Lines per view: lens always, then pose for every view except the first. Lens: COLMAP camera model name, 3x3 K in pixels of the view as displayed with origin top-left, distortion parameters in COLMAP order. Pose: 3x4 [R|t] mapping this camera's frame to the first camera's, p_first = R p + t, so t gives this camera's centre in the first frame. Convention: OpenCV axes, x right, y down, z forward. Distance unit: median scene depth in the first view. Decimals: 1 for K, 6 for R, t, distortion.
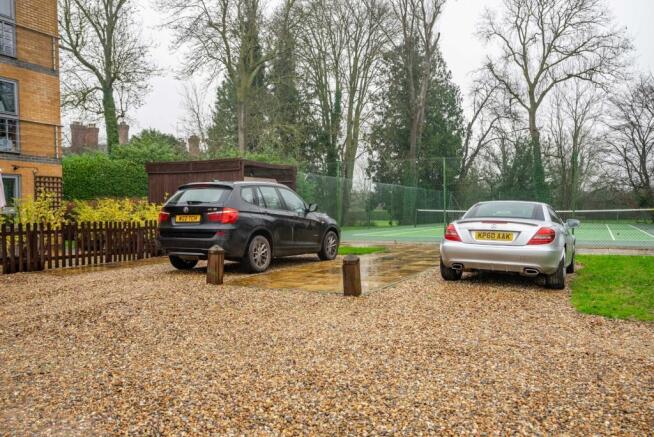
lens RADIAL K [[566.6, 0, 329.5], [0, 566.6, 216.0], [0, 0, 1]] dist [0.093941, -0.006194]
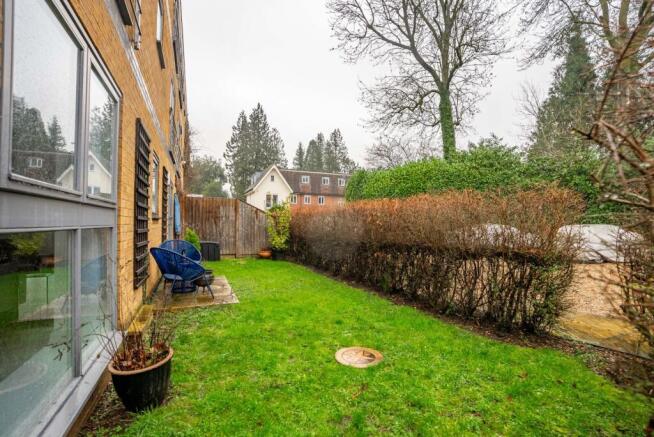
lens RADIAL K [[300.7, 0, 329.8], [0, 300.7, 218.7], [0, 0, 1]] dist [-0.020875, 0.003015]
pose [[0.775766, -0.003744, -0.631009, -0.237749], [-0.020024, 0.999333, -0.030547, -0.000516], [0.630702, 0.036333, 0.775174, 0.549155]]
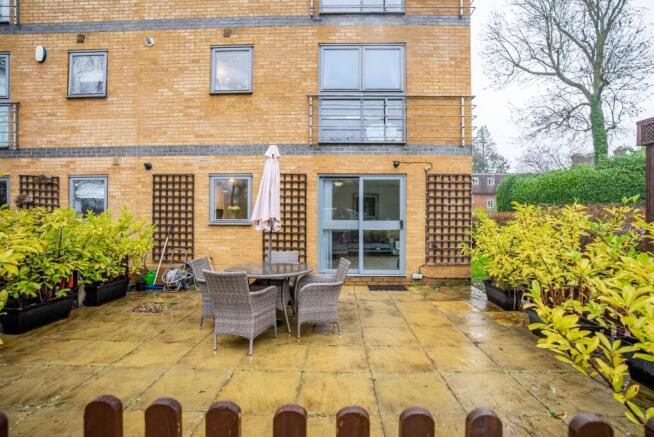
lens RADIAL K [[300.7, 0, 331.5], [0, 300.7, 216.1], [0, 0, 1]] dist [-0.020875, 0.003015]
pose [[0.429873, 0.001618, -0.902888, -0.119955], [-0.019769, 0.999776, -0.007621, -0.007680], [0.902673, 0.021125, 0.429808, 0.378882]]
